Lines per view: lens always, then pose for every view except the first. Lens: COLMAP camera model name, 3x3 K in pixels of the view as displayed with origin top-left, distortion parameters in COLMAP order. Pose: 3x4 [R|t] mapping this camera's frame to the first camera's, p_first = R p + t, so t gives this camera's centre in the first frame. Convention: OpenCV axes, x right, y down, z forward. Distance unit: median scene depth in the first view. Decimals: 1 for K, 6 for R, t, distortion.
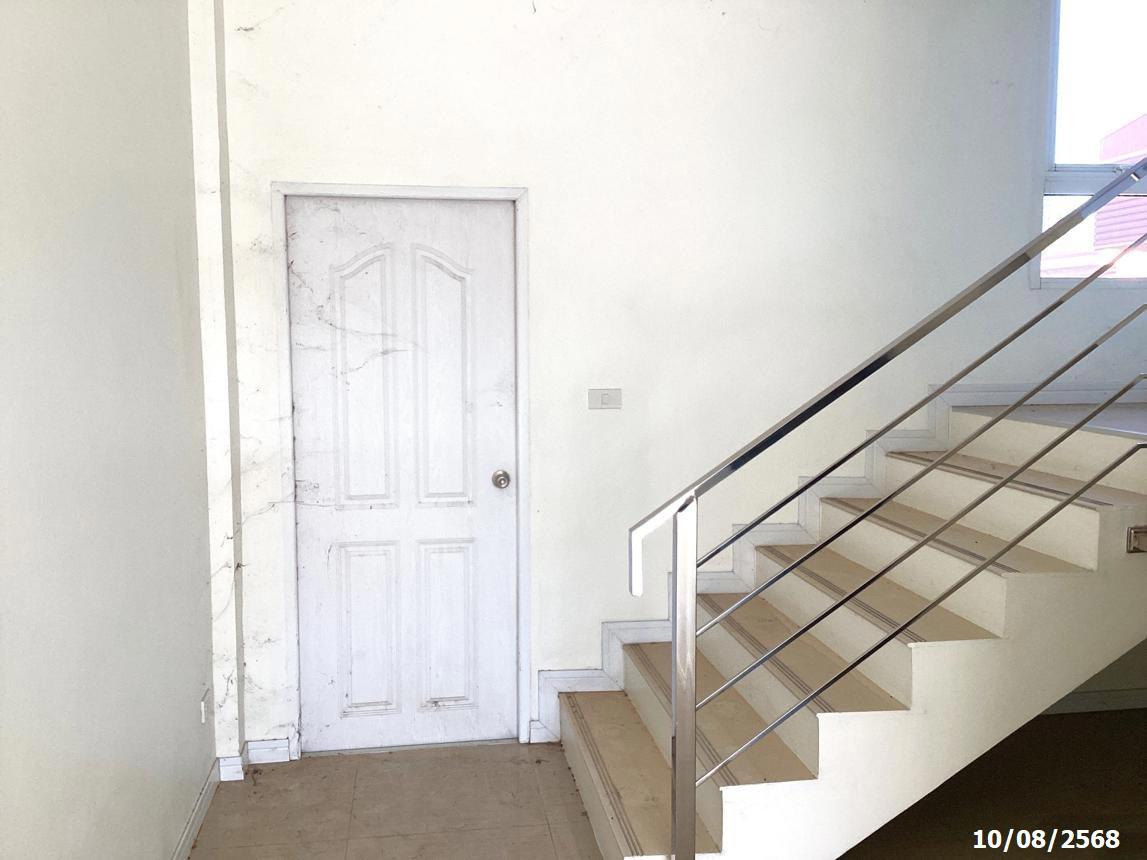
lens RADIAL K [[1037.4, 0, 572.8], [0, 1037.4, 436.6], [0, 0, 1]] dist [0.058938, -0.022167]
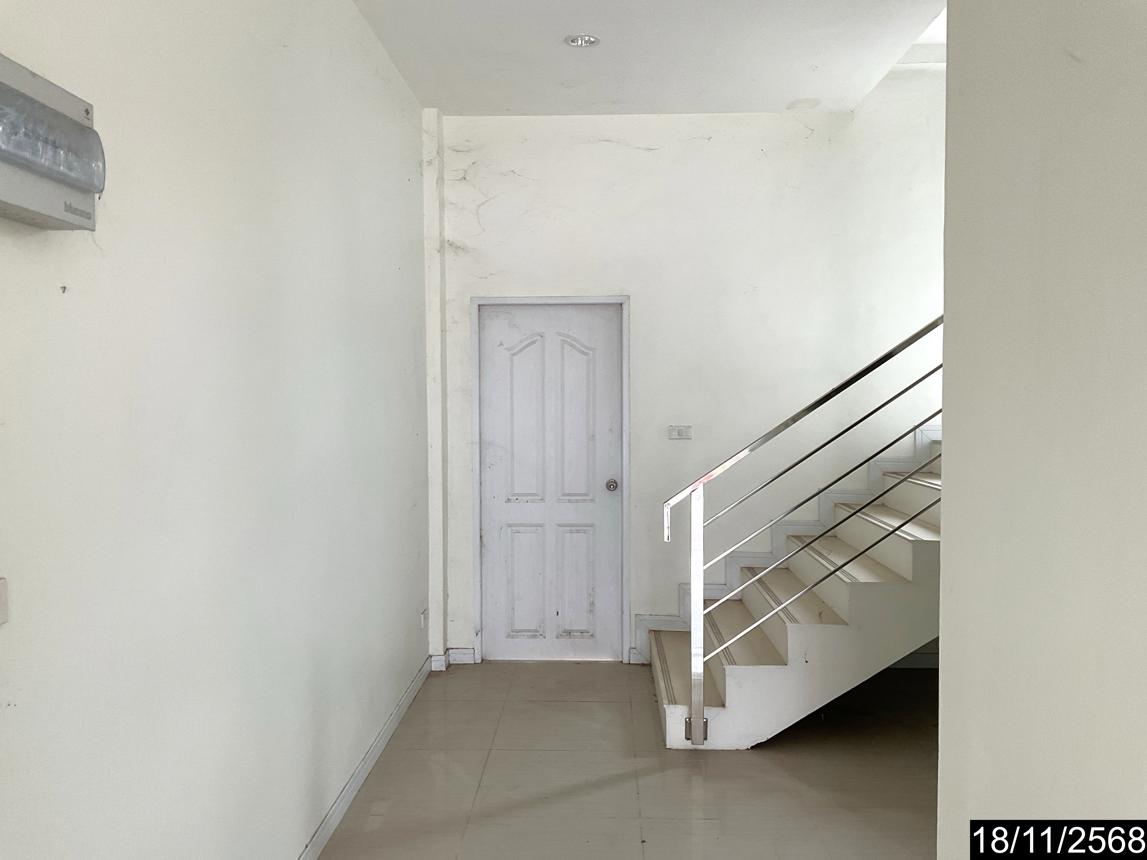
lens RADIAL K [[949.0, 0, 573.9], [0, 949.0, 425.9], [0, 0, 1]] dist [0.003130, -0.032424]
pose [[0.981362, 0.002015, -0.192156, 0.145641], [-0.016398, 0.997176, -0.073287, 0.058601], [0.191466, 0.075072, 0.978624, -0.379244]]
